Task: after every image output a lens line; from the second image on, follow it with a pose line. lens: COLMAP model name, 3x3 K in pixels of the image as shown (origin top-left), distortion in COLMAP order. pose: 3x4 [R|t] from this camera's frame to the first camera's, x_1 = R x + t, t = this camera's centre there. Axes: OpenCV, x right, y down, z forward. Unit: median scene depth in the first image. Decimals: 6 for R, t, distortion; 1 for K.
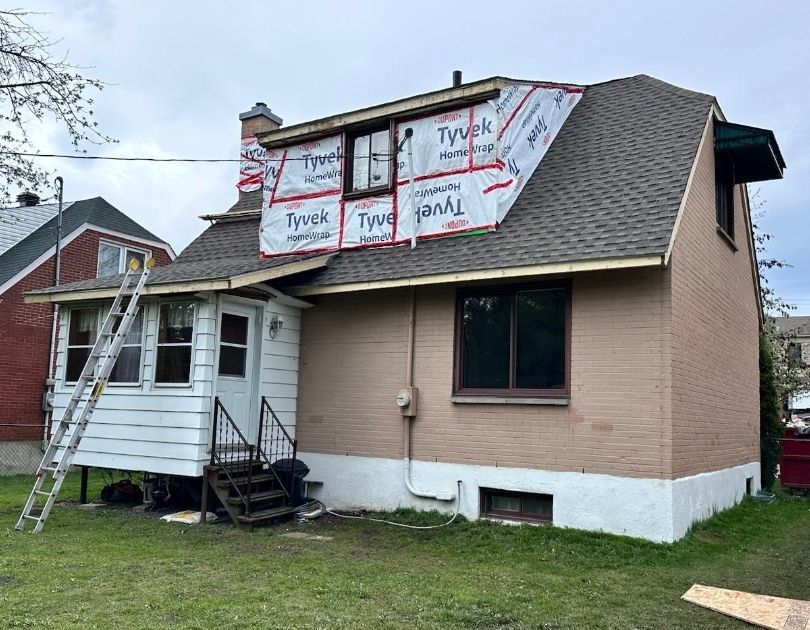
lens RADIAL K [[743.6, 0, 405.0], [0, 743.6, 315.0], [0, 0, 1]] dist [-0.000878, 0.003701]
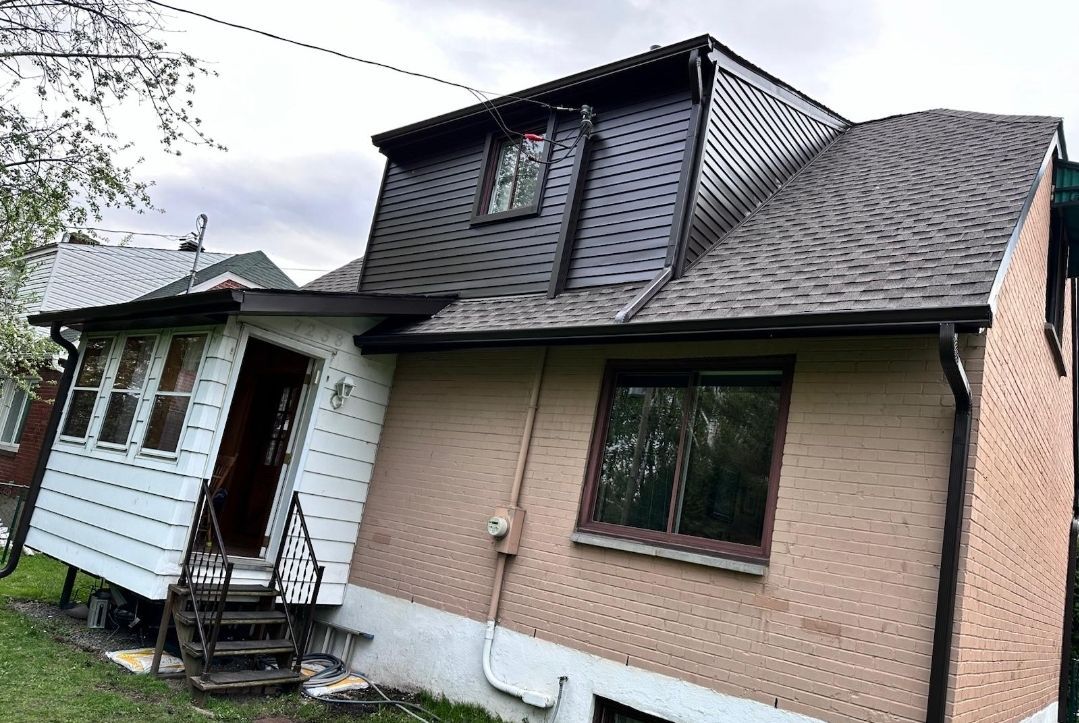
lens RADIAL K [[758.7, 0, 541.1], [0, 758.7, 386.2], [0, 0, 1]] dist [-0.003008, -0.007367]
pose [[0.984206, 0.118662, -0.131371, 0.101073], [-0.128578, 0.989244, -0.069736, 0.037555], [0.121683, 0.085526, 0.988877, 0.363405]]
